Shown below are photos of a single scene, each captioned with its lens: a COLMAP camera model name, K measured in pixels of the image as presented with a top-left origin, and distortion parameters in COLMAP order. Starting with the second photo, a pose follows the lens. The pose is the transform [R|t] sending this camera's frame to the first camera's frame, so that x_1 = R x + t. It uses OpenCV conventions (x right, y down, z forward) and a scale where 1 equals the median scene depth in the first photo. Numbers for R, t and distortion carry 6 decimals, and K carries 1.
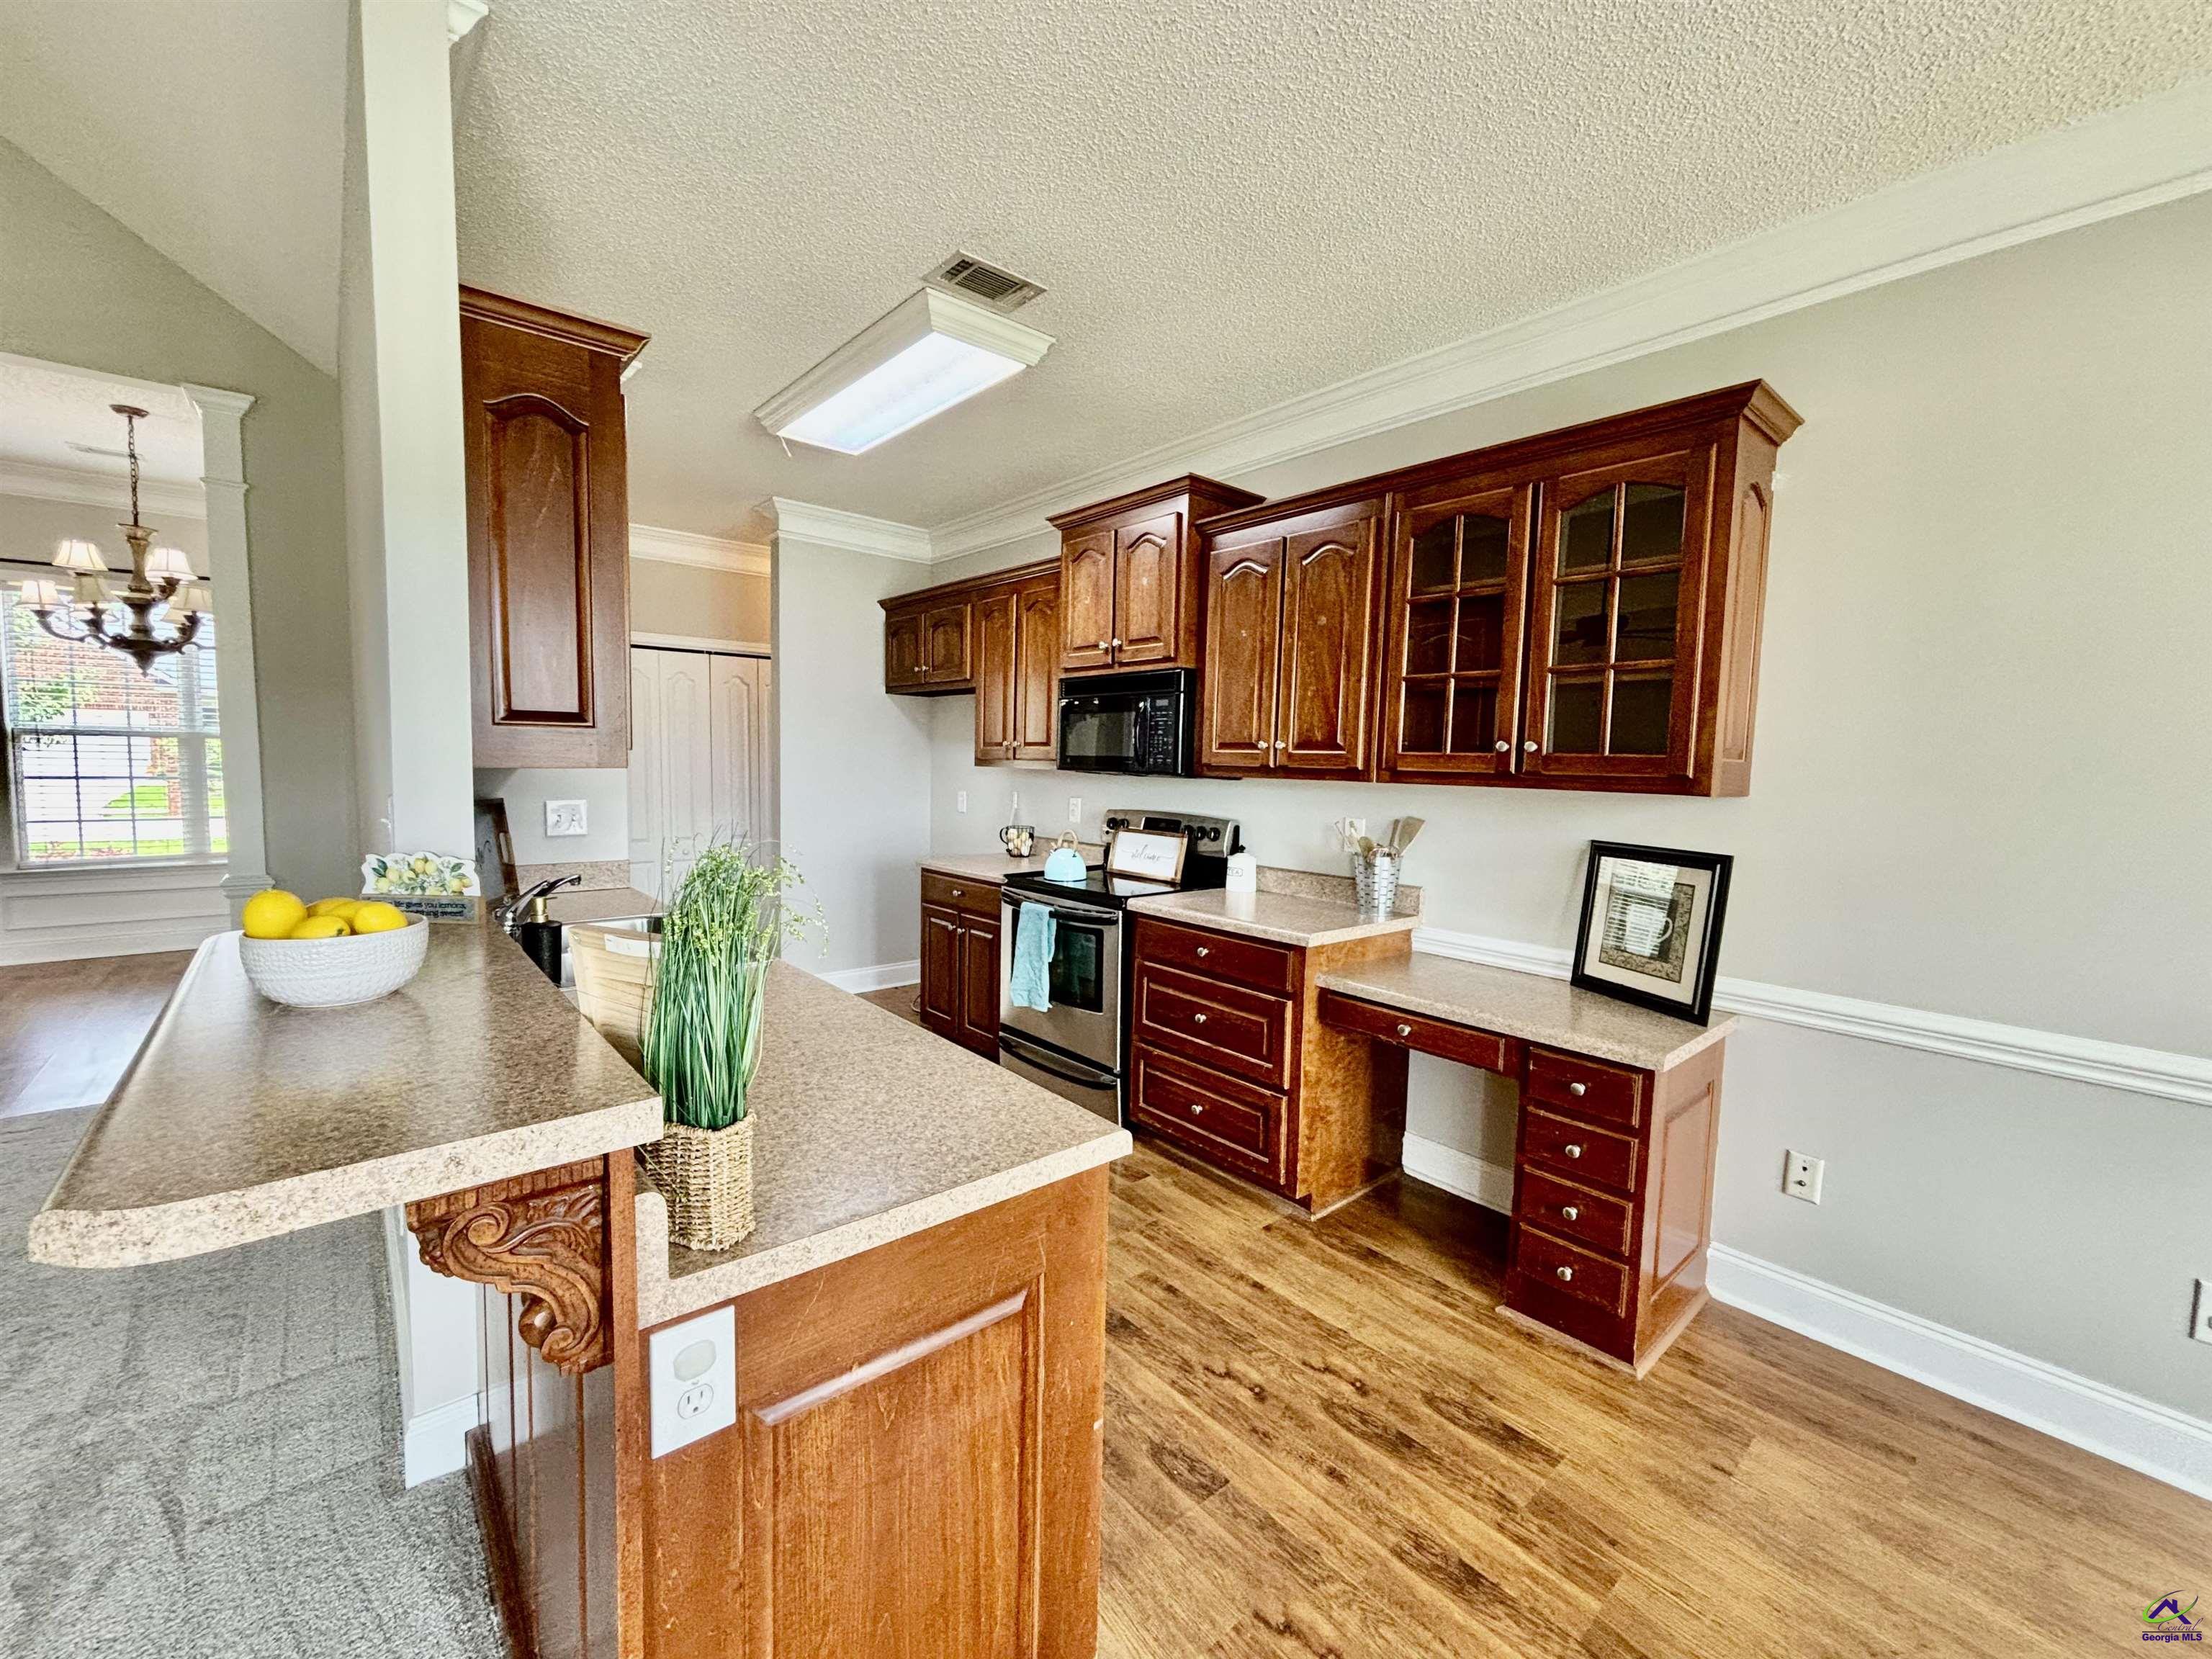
lens RADIAL K [[899.3, 0, 1103.6], [0, 899.3, 828.5], [0, 0, 1]] dist [-0.001020, -0.000073]
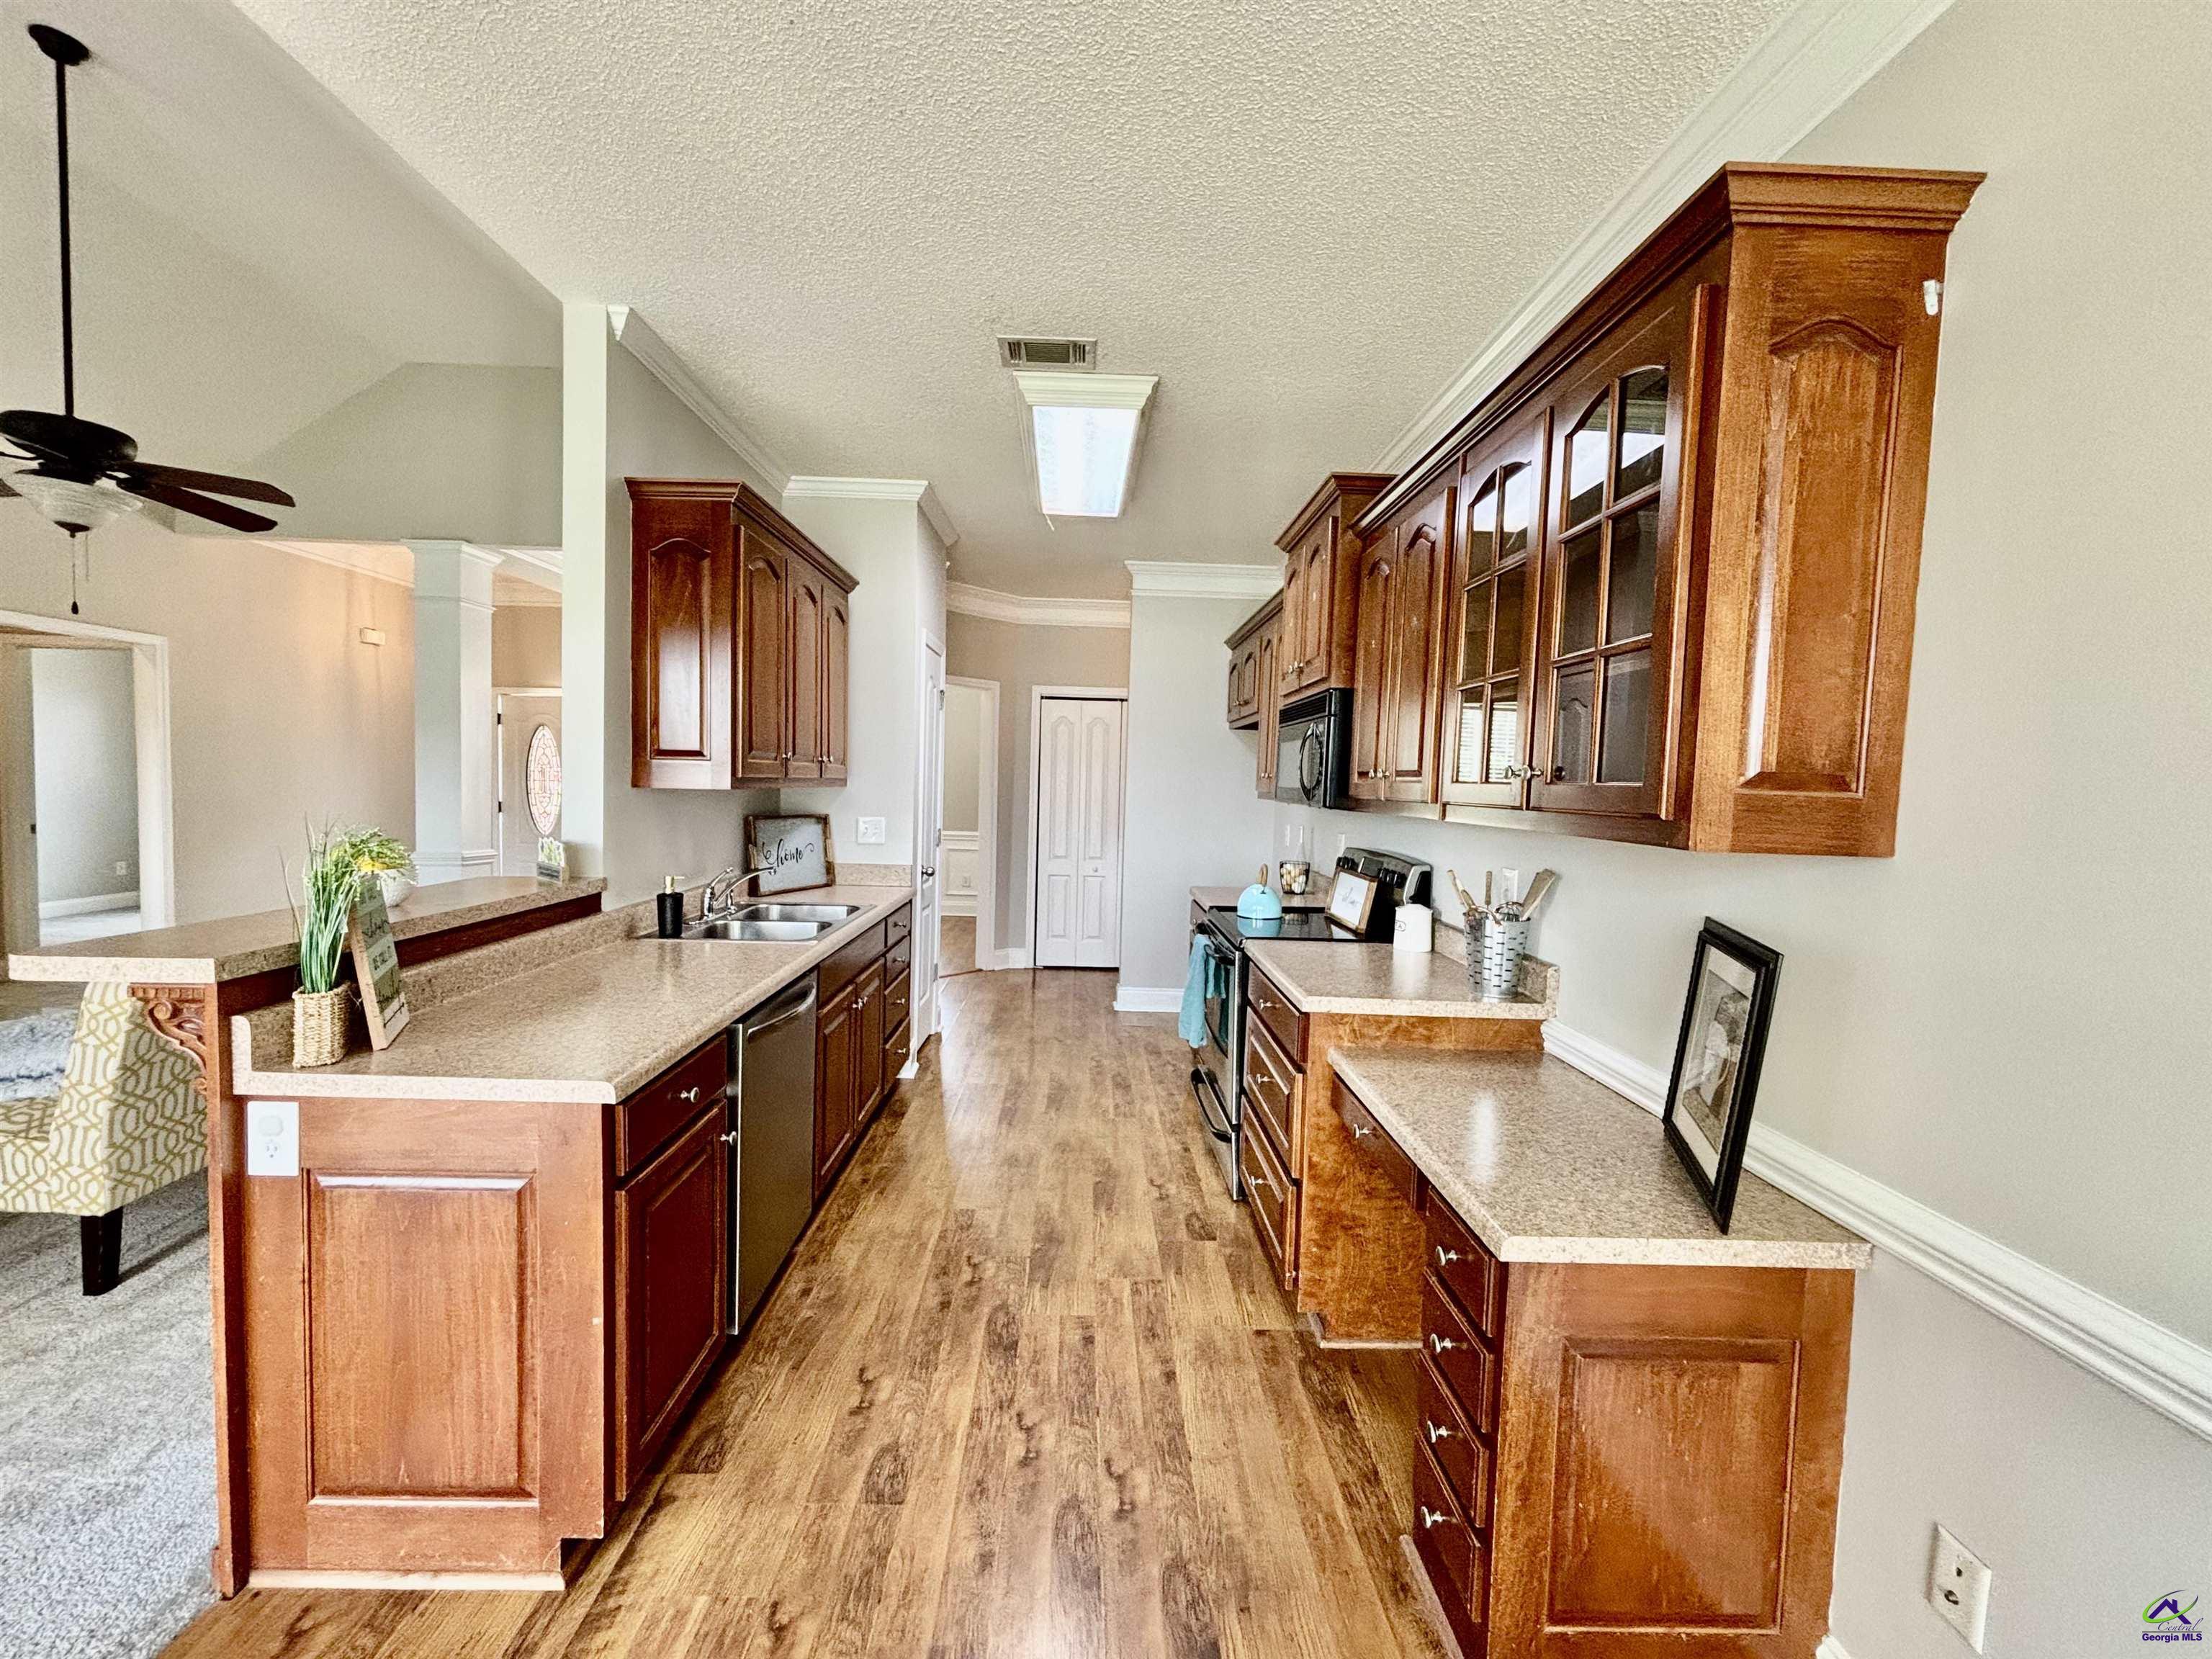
lens RADIAL K [[901.6, 0, 1101.2], [0, 901.6, 831.4], [0, 0, 1]] dist [0.001877, 0.001008]
pose [[0.771302, 0.037100, -0.635387, 0.700741], [-0.061575, 0.997966, -0.016476, -0.012533], [0.633483, 0.051832, 0.772018, 0.248678]]
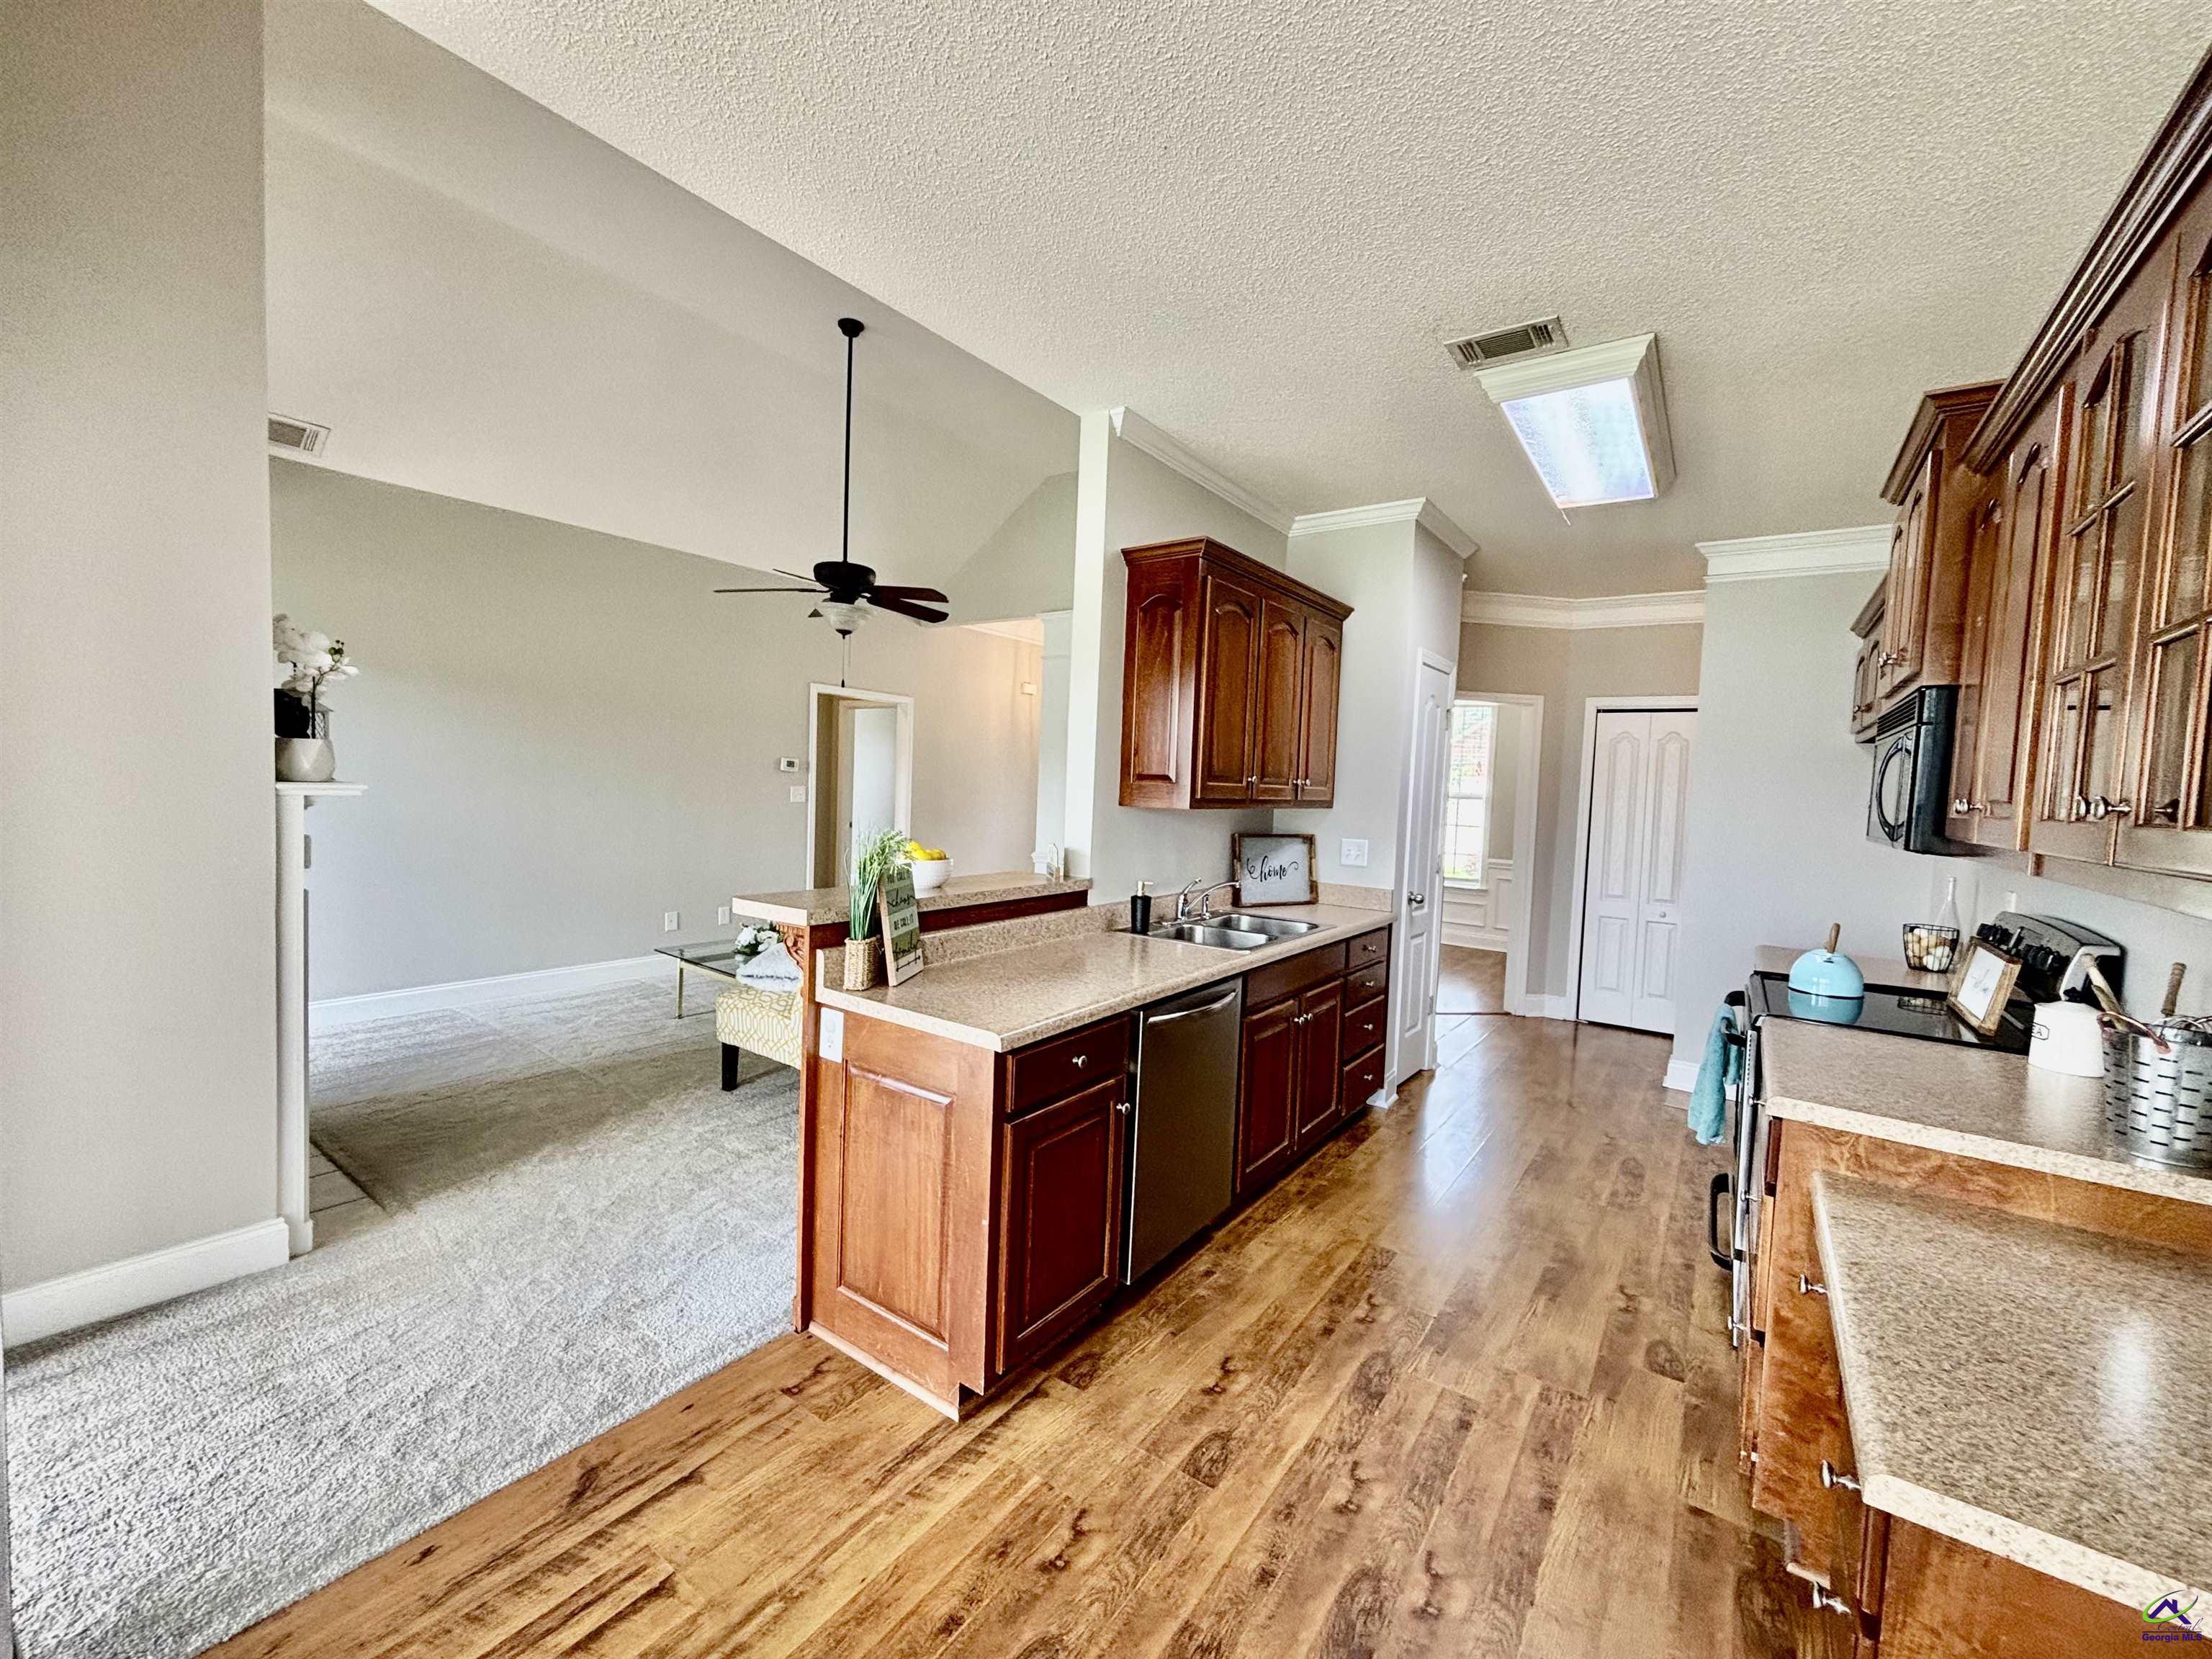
lens RADIAL K [[901.6, 0, 1101.2], [0, 901.6, 831.4], [0, 0, 1]] dist [0.001877, 0.001008]
pose [[0.238814, 0.042005, -0.970156, 0.840362], [-0.110369, 0.993764, 0.015859, -0.031143], [0.964773, 0.103288, 0.241961, 0.409348]]
